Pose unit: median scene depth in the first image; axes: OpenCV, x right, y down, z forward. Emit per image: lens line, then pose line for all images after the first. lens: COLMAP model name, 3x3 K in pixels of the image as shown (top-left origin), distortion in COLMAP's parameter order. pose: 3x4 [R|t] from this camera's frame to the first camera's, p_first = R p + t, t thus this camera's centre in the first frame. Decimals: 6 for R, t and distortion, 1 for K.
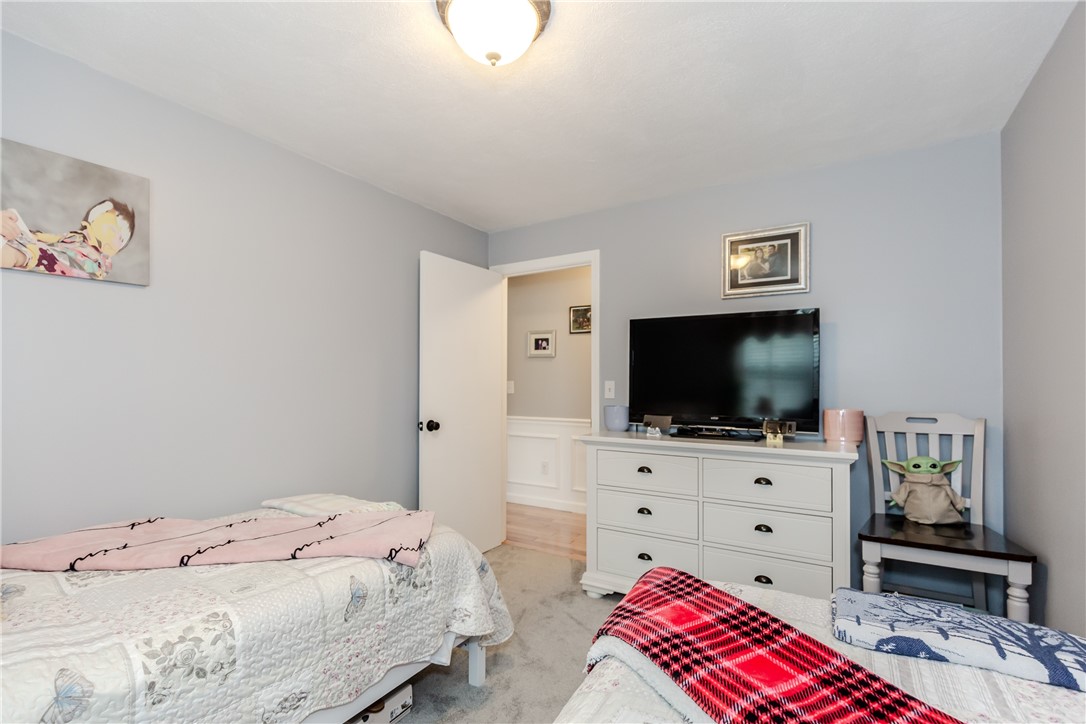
lens RADIAL K [[480.2, 0, 540.1], [0, 480.2, 375.4], [0, 0, 1]] dist [0.001032, 0.000043]
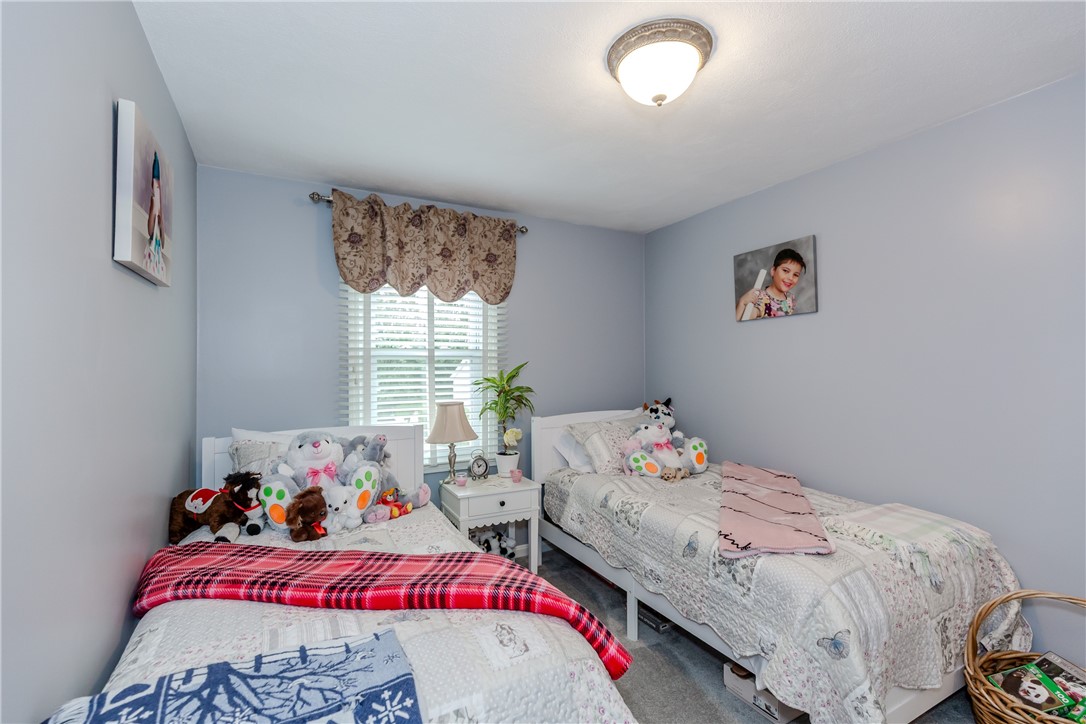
lens RADIAL K [[482.7, 0, 546.1], [0, 482.7, 358.8], [0, 0, 1]] dist [0.003357, 0.000063]
pose [[-0.492571, -0.018355, -0.870079, 0.991460], [0.016779, 0.999391, -0.030582, -0.027148], [0.870110, -0.029663, -0.491964, 1.311716]]
